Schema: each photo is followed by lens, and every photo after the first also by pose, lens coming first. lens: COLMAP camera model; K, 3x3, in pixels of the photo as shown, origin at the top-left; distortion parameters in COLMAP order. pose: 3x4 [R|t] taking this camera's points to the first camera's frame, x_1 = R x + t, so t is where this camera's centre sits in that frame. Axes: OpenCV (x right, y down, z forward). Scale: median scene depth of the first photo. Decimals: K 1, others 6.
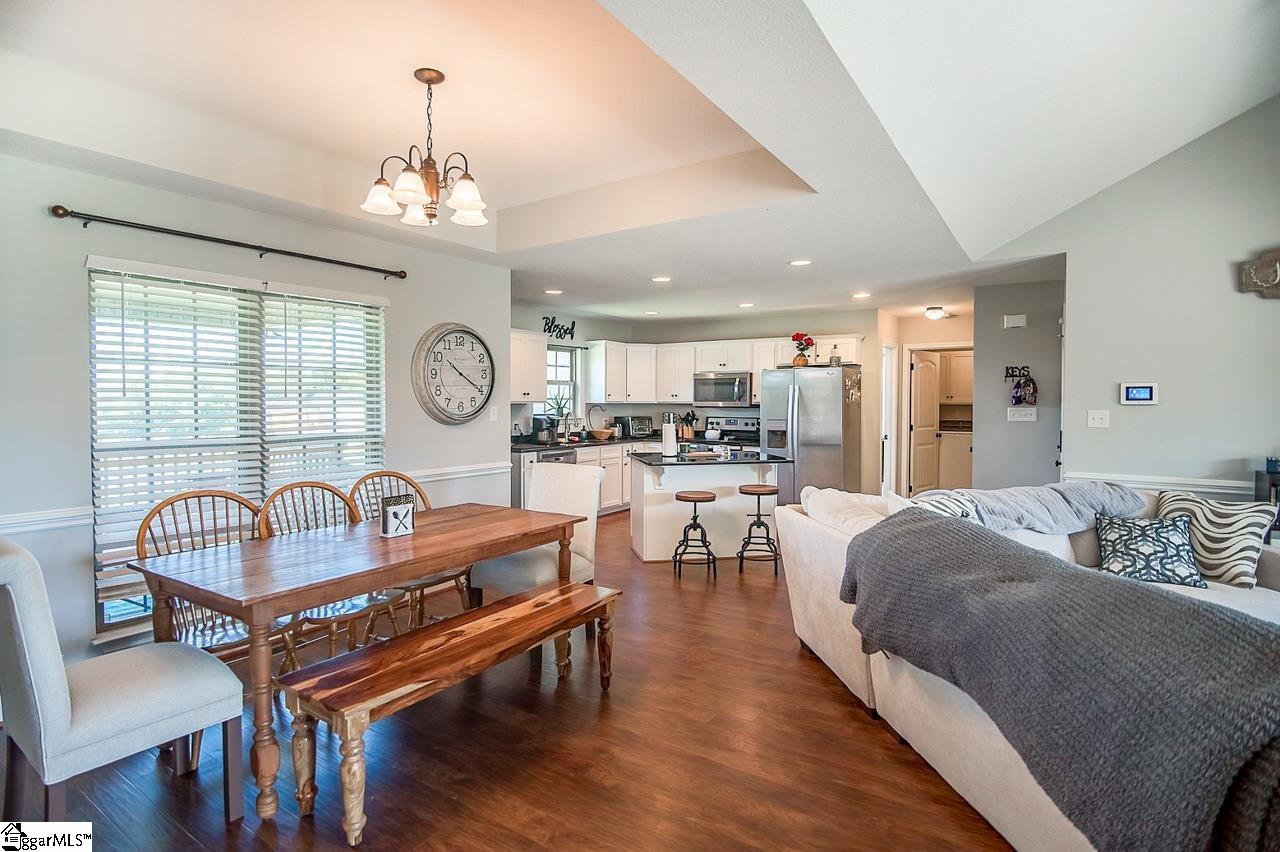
lens RADIAL K [[639.7, 0, 615.6], [0, 639.7, 408.1], [0, 0, 1]] dist [-0.022220, -0.000907]
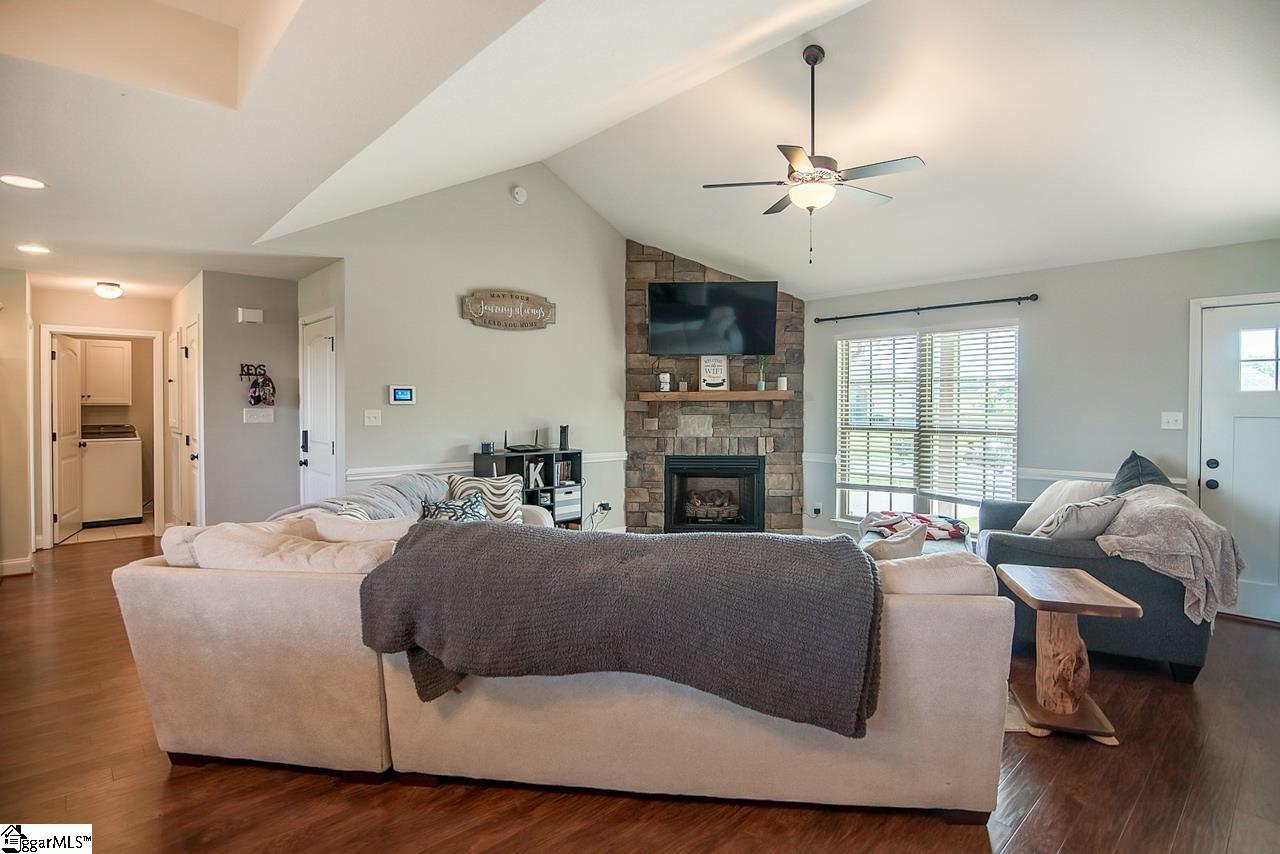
lens RADIAL K [[639.7, 0, 648.6], [0, 639.7, 409.0], [0, 0, 1]] dist [-0.022220, -0.000907]
pose [[0.207027, -0.012191, 0.978259, -0.162507], [0.010390, 0.999893, 0.010262, -0.003476], [-0.978280, 0.008040, 0.207131, 0.236804]]
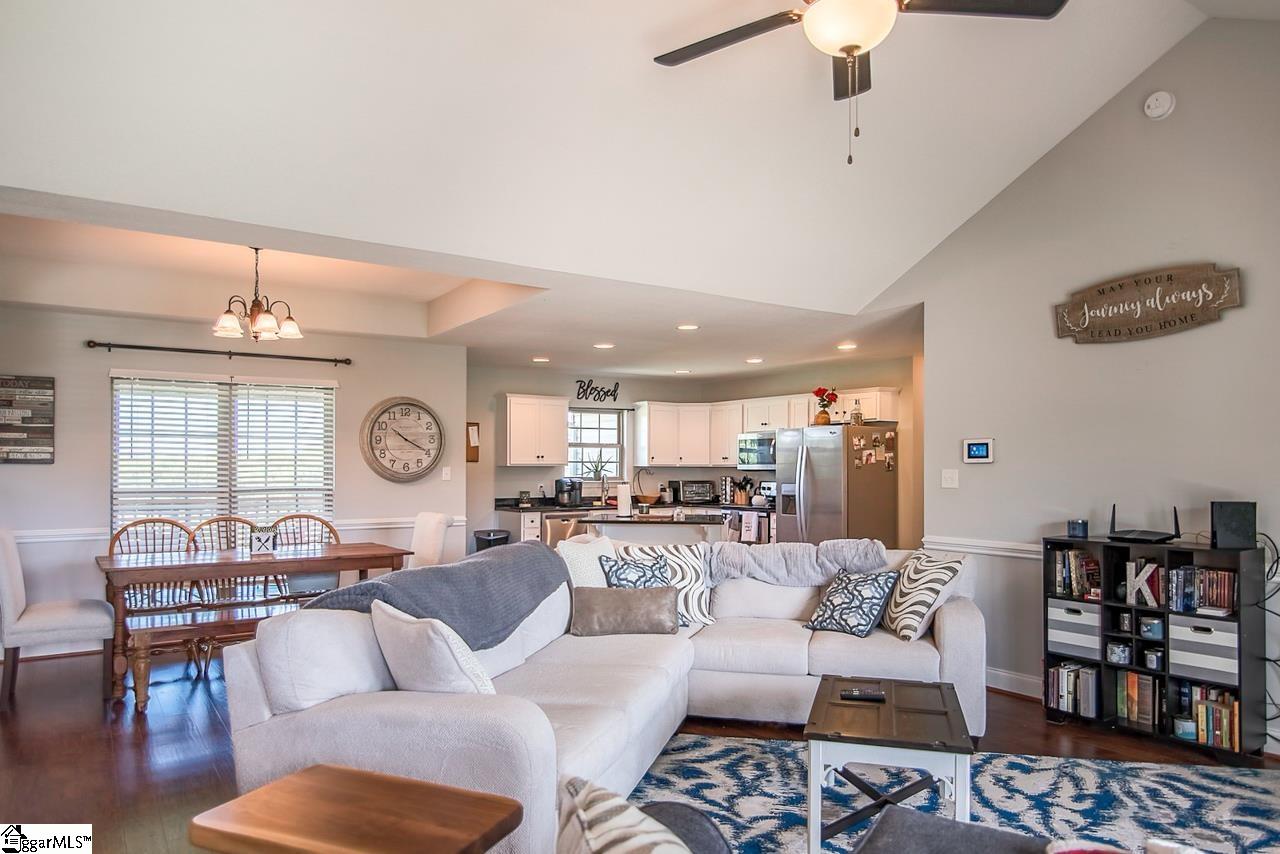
lens RADIAL K [[817.1, 0, 632.4], [0, 817.1, 454.5], [0, 0, 1]] dist [-0.014437, 0.000464]
pose [[0.932425, -0.007329, -0.361290, 0.591141], [-0.003053, 0.999599, -0.028155, 0.013127], [0.361351, 0.027356, 0.932028, -0.223429]]
